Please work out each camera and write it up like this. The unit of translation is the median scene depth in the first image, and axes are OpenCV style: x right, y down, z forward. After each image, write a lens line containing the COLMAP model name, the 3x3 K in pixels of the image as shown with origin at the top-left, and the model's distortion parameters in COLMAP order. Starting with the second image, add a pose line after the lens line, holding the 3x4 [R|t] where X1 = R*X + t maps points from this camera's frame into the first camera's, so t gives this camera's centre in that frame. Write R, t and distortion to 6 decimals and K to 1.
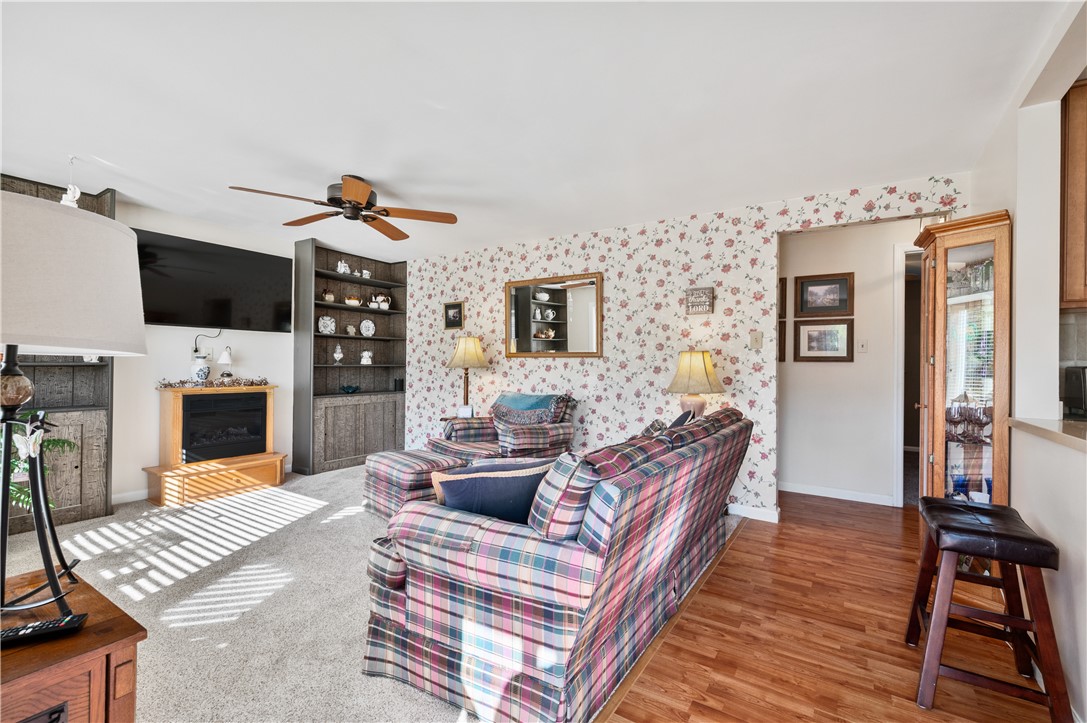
lens RADIAL K [[467.8, 0, 546.3], [0, 467.8, 362.1], [0, 0, 1]] dist [0.000618, -0.000164]
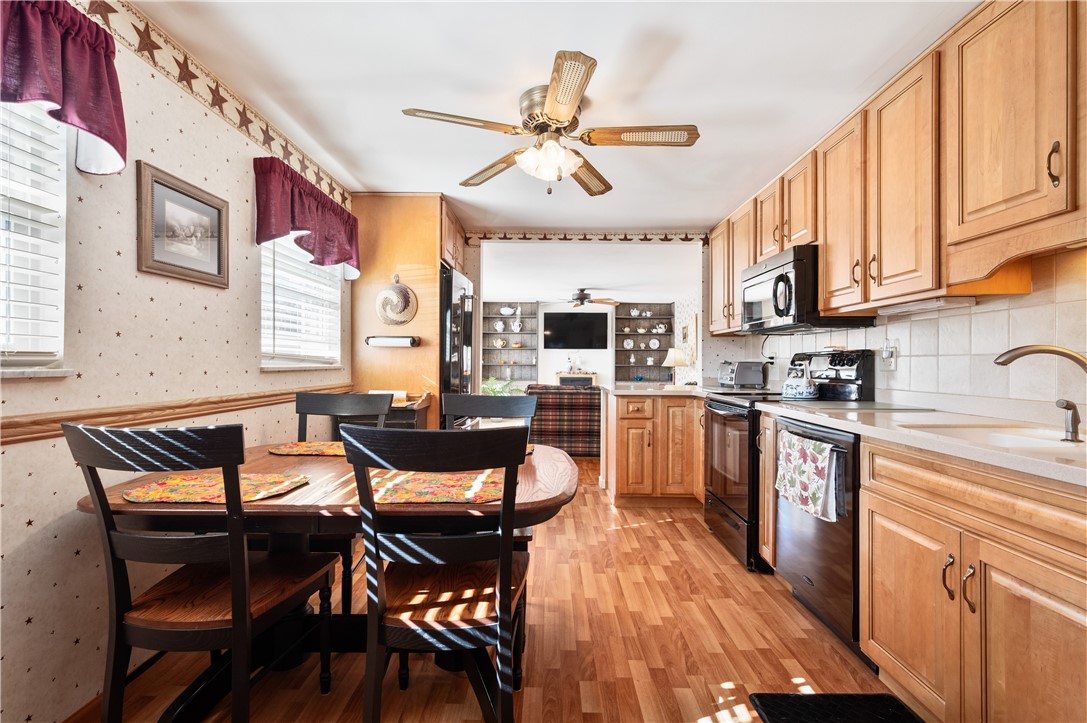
lens RADIAL K [[492.6, 0, 546.2], [0, 492.6, 360.8], [0, 0, 1]] dist [0.002986, 0.000525]
pose [[0.530897, -0.011032, -0.847365, 1.205737], [0.001441, 0.999926, -0.012116, 0.013721], [0.847435, 0.005212, 0.530873, -0.383438]]
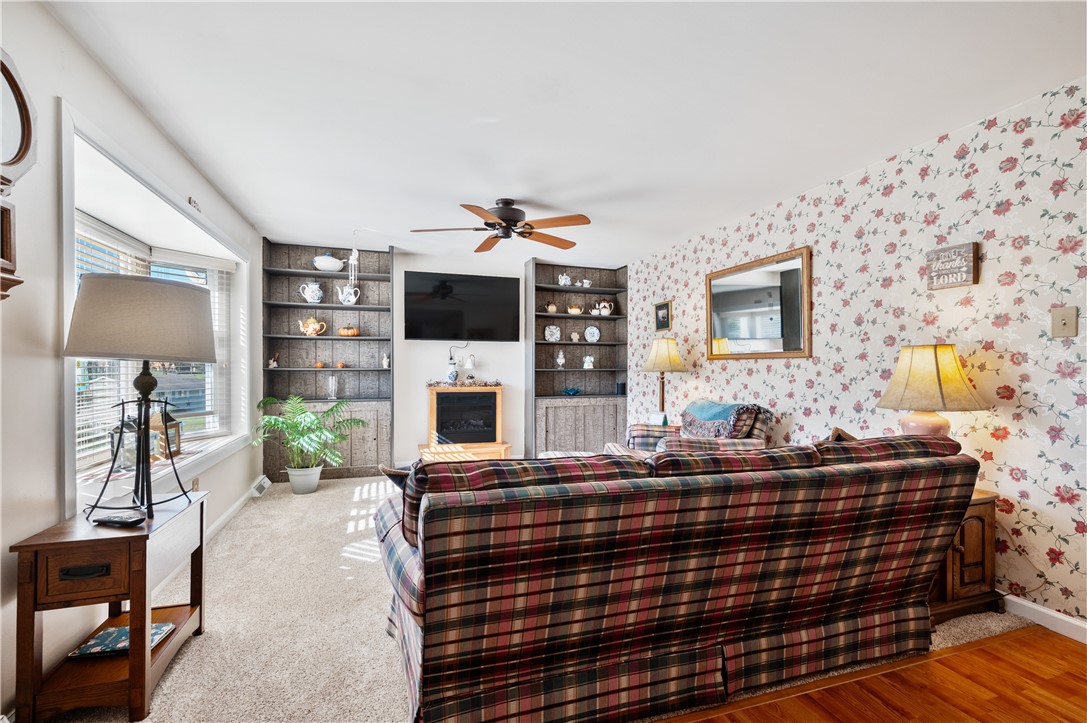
lens RADIAL K [[477.2, 0, 543.1], [0, 477.2, 368.5], [0, 0, 1]] dist [-0.001010, -0.000241]
pose [[0.778408, -0.004988, -0.627739, 0.263023], [0.007062, 0.999975, 0.000812, 0.003705], [0.627719, -0.005065, 0.778424, 0.121139]]
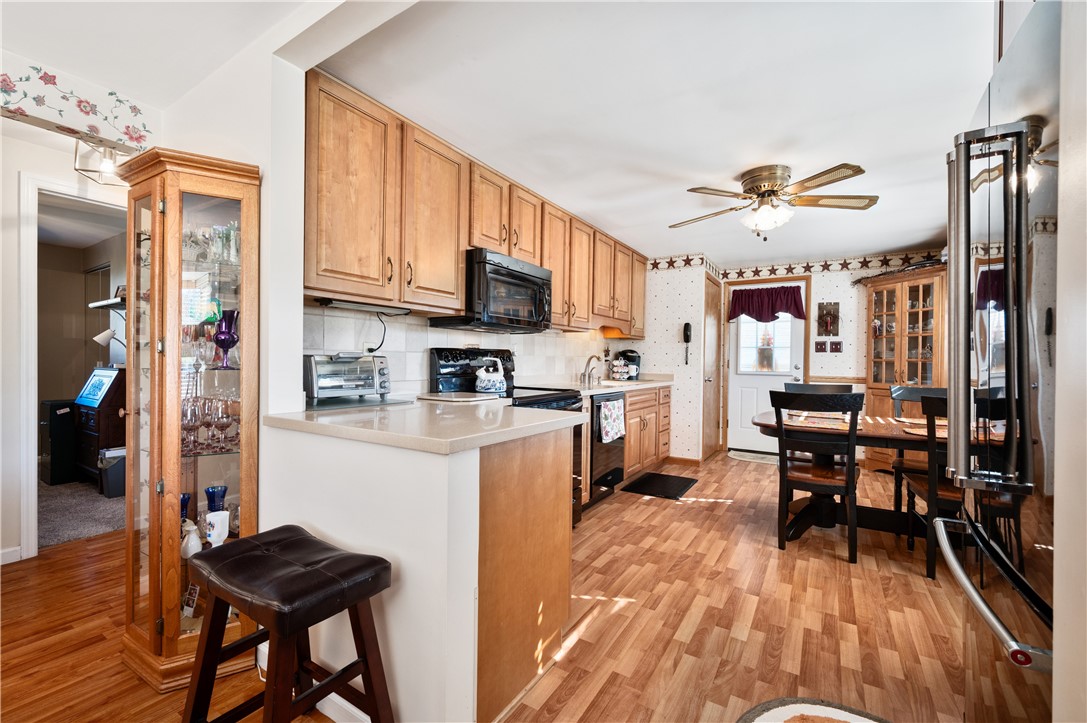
lens RADIAL K [[448.3, 0, 546.8], [0, 448.3, 361.7], [0, 0, 1]] dist [0.001769, 0.000184]
pose [[-0.010164, -0.014023, 0.999850, 0.083068], [-0.013679, 0.999810, 0.013884, 0.001564], [-0.999855, -0.013536, -0.010354, 0.235560]]
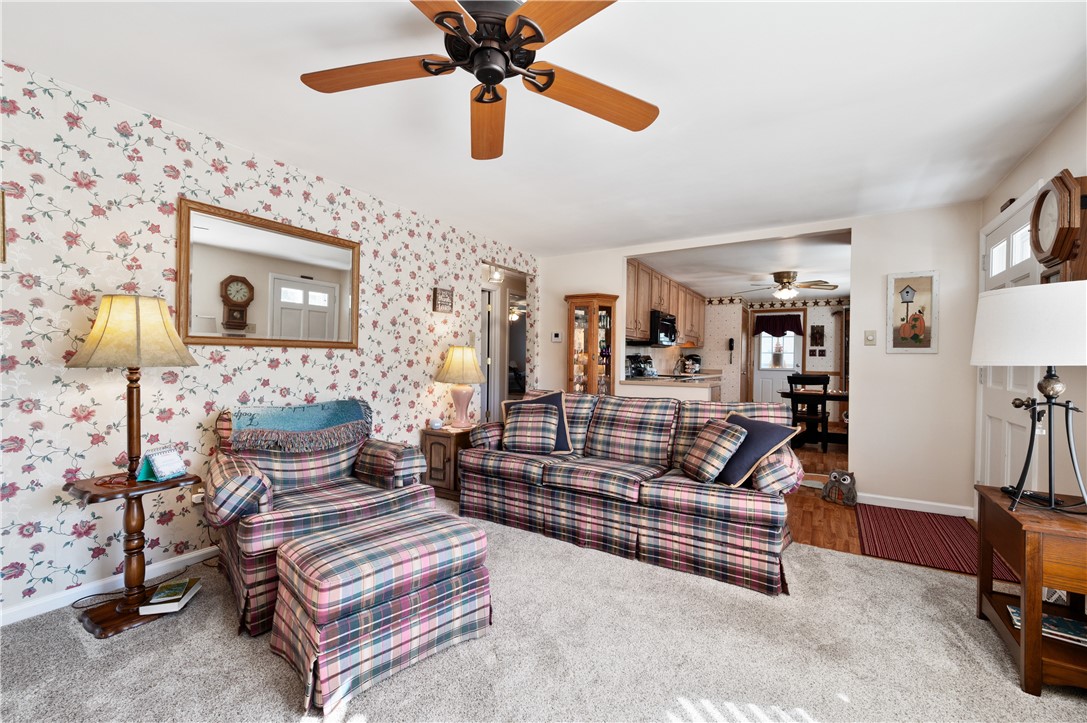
lens RADIAL K [[442.8, 0, 539.3], [0, 442.8, 365.1], [0, 0, 1]] dist [-0.015769, -0.000019]
pose [[0.002051, -0.021558, 0.999765, -0.635105], [-0.014346, 0.999664, 0.021586, -0.003267], [-0.999895, -0.014387, 0.001741, 0.671497]]
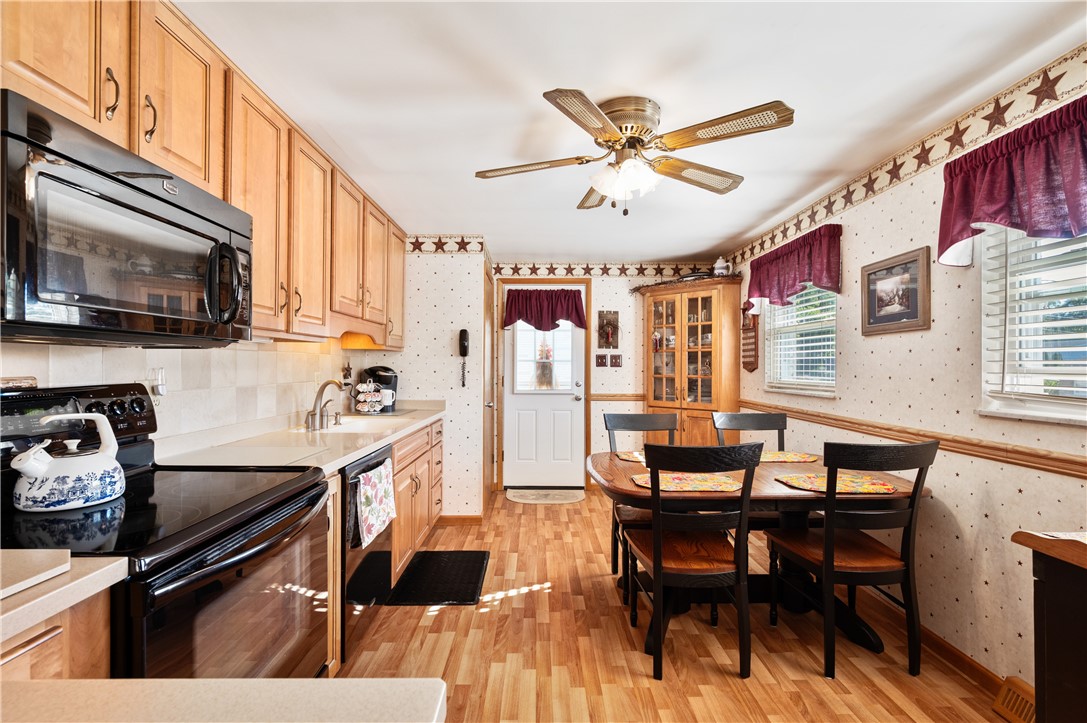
lens RADIAL K [[489.4, 0, 538.4], [0, 489.4, 364.5], [0, 0, 1]] dist [0.001669, 0.000035]
pose [[-0.539320, -0.008604, 0.842057, 0.390172], [-0.008465, 0.999953, 0.004796, -0.027252], [-0.842058, -0.004541, -0.539368, 0.239017]]
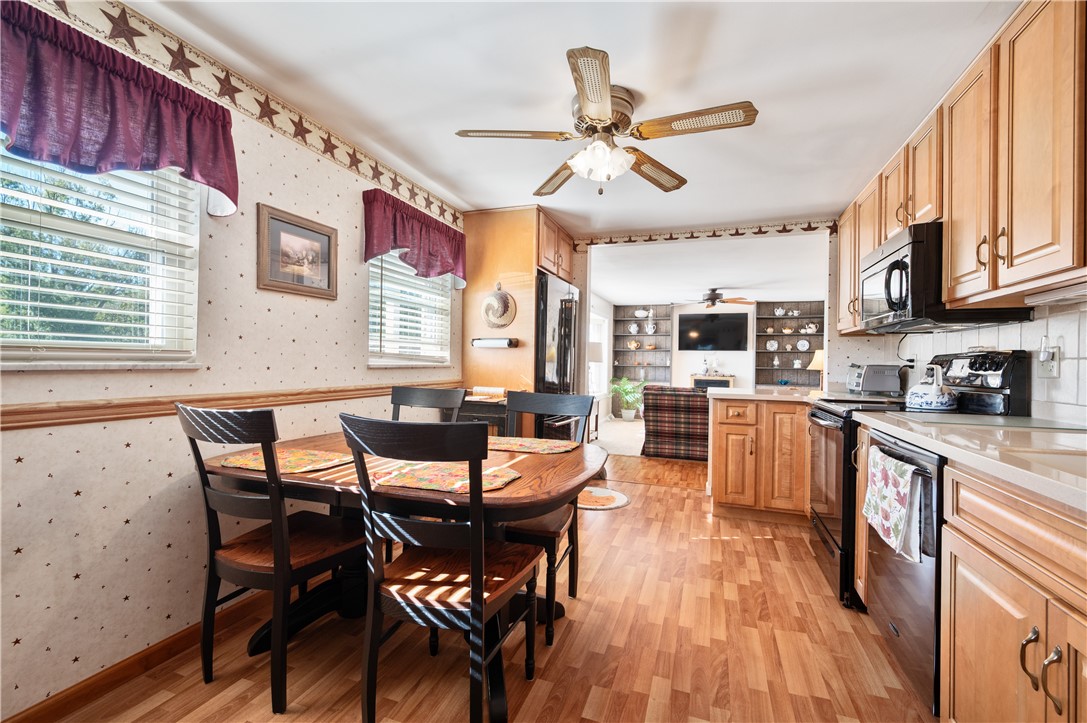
lens RADIAL K [[467.8, 0, 546.3], [0, 467.8, 362.1], [0, 0, 1]] dist [0.000618, -0.000164]
pose [[0.227226, -0.007981, -0.973809, 1.237396], [-0.011351, 0.999877, -0.010843, 0.014737], [0.973776, 0.013518, 0.227107, -0.267643]]
